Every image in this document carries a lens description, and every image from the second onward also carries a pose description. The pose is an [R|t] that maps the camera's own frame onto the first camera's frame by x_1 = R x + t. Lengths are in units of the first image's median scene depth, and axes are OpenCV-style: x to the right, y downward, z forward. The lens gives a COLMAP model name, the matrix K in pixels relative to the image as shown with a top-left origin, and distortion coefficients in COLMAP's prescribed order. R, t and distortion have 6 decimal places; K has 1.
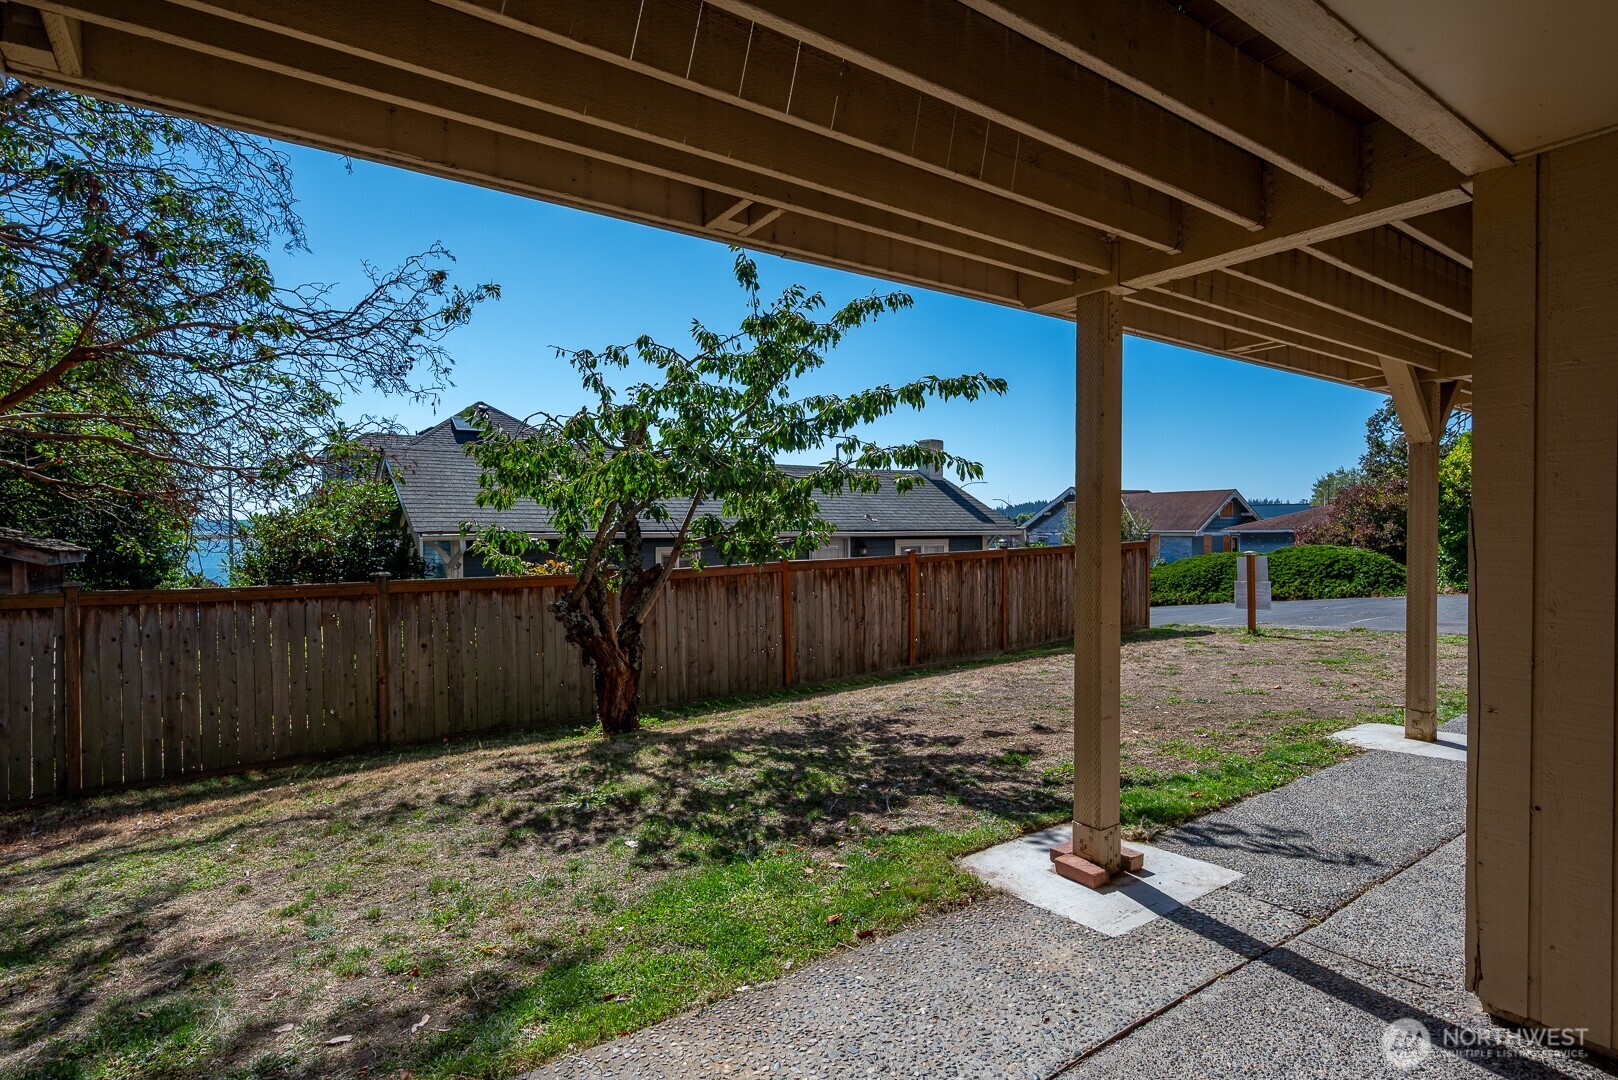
lens RADIAL K [[827.2, 0, 816.5], [0, 827.2, 543.8], [0, 0, 1]] dist [-0.002051, -0.000261]
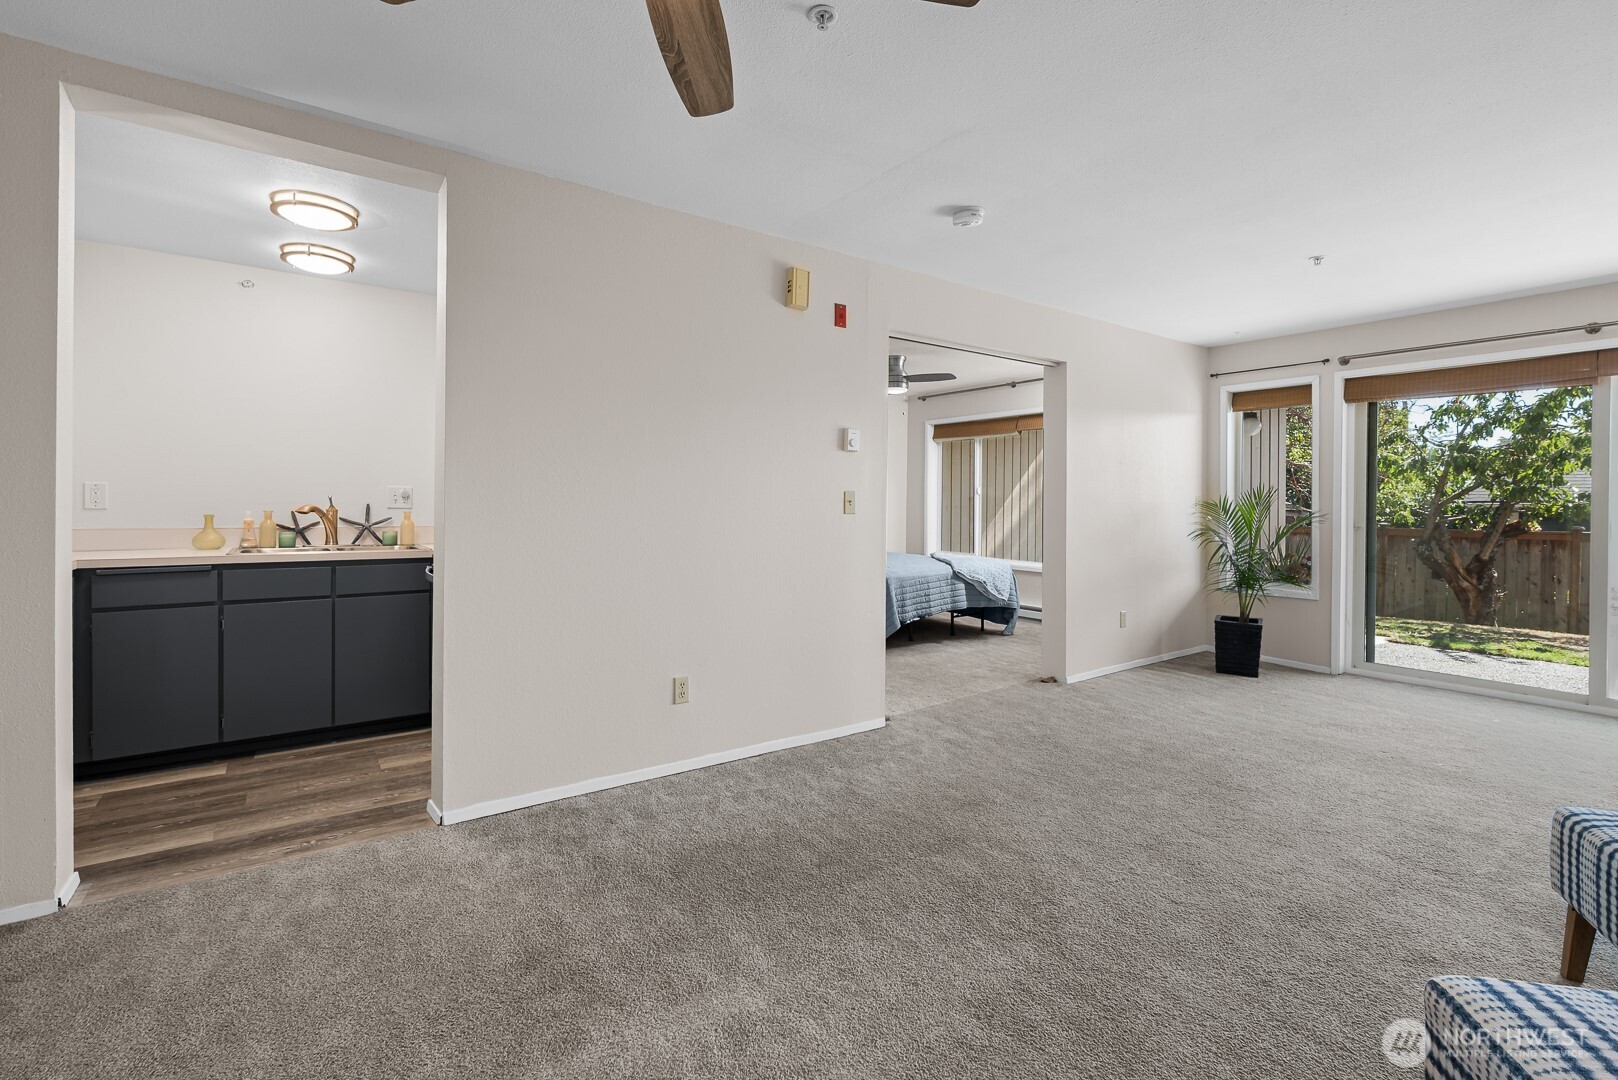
lens RADIAL K [[734.0, 0, 812.4], [0, 734.0, 506.9], [0, 0, 1]] dist [-0.001058, 0.000130]
pose [[-0.001402, 0.005379, -0.999985, 1.079477], [-0.028429, 0.999581, 0.005417, 0.028101], [0.999595, 0.028437, -0.001249, -0.209138]]
